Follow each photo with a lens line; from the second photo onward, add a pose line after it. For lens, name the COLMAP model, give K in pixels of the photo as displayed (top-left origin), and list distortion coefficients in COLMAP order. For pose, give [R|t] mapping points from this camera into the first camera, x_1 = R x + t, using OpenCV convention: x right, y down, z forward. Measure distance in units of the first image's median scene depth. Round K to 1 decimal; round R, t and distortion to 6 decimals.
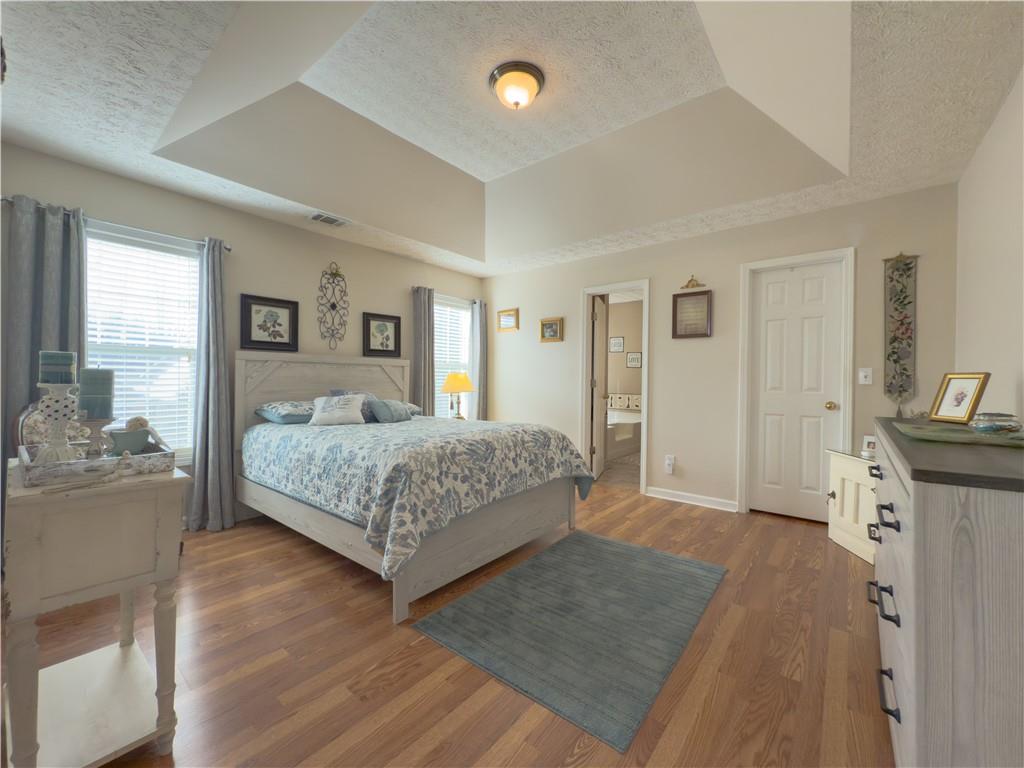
lens RADIAL K [[411.9, 0, 511.4], [0, 411.9, 383.0], [0, 0, 1]] dist [-0.000747, -0.000188]
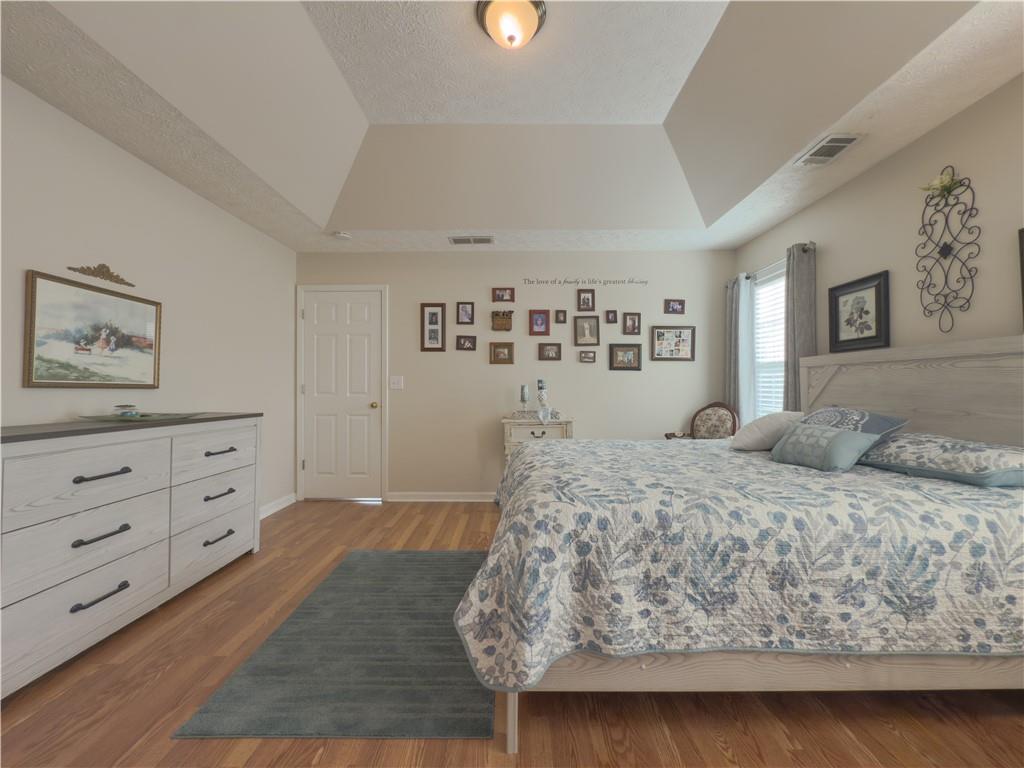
lens RADIAL K [[411.9, 0, 511.4], [0, 411.9, 383.0], [0, 0, 1]] dist [-0.000747, -0.000188]
pose [[-0.779960, -0.013329, -0.625687, 0.359353], [-0.010212, 0.999911, -0.008571, -0.007327], [0.625746, -0.000295, -0.780027, 1.166093]]
